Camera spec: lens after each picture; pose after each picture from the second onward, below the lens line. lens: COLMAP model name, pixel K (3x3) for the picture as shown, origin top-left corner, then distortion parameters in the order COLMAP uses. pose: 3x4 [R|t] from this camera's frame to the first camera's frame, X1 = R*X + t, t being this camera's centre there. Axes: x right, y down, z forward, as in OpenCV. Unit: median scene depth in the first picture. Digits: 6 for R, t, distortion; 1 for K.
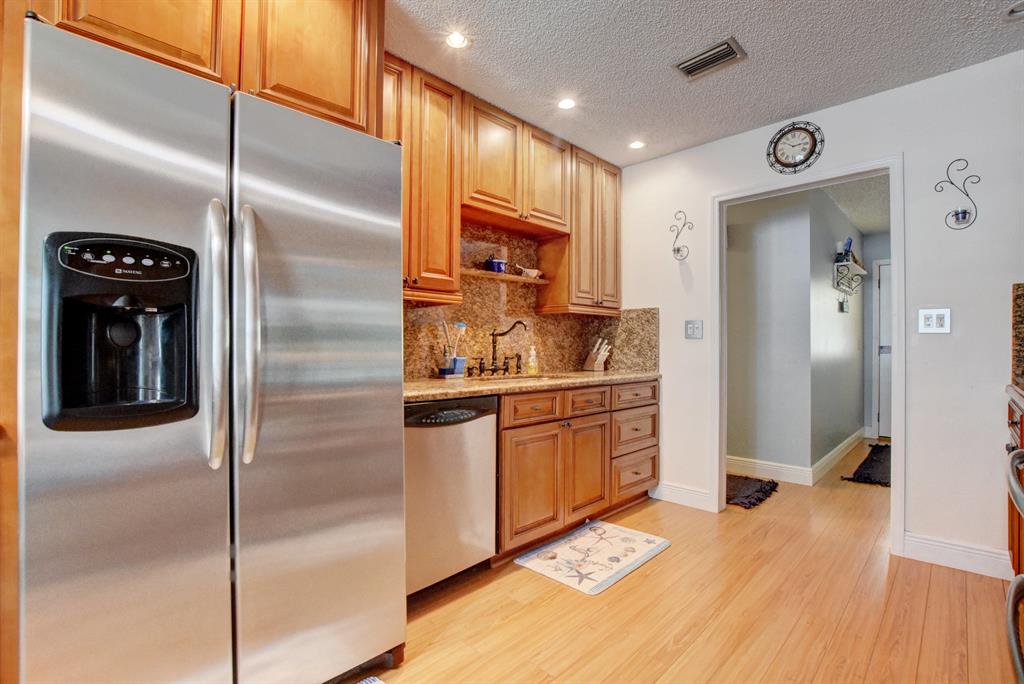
lens RADIAL K [[469.0, 0, 516.0], [0, 469.0, 345.4], [0, 0, 1]] dist [-0.034799, 0.006884]
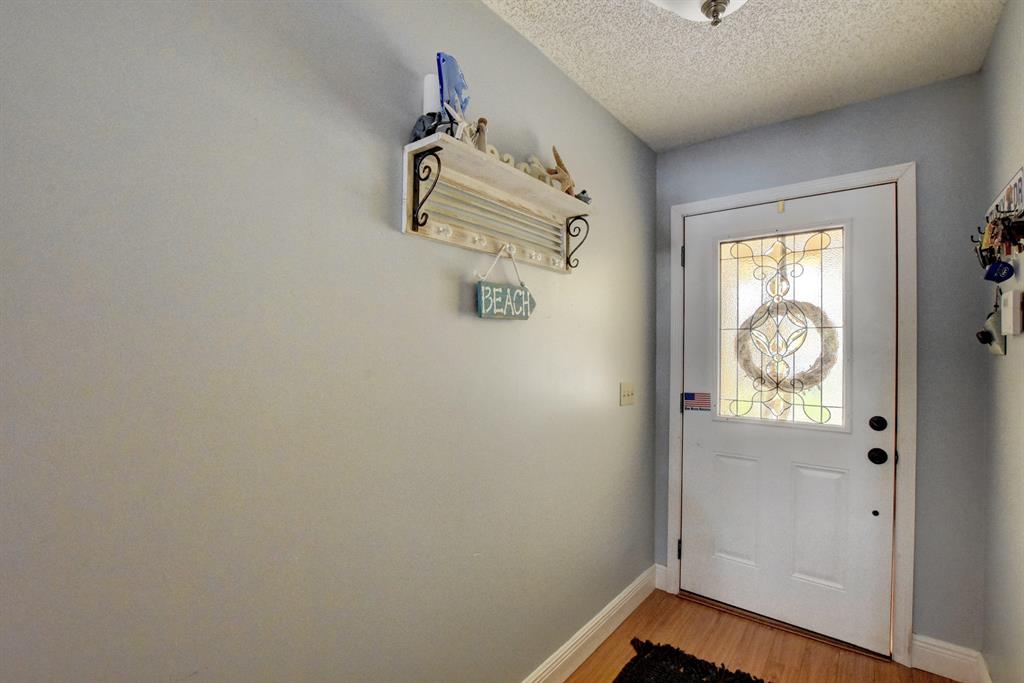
lens RADIAL K [[469.0, 0, 516.0], [0, 469.0, 344.9], [0, 0, 1]] dist [-0.034799, 0.006884]
pose [[0.993869, 0.012972, 0.109800, 0.573213], [-0.012053, 0.999887, -0.009028, -0.041135], [-0.109905, 0.007650, 0.993913, 0.556476]]
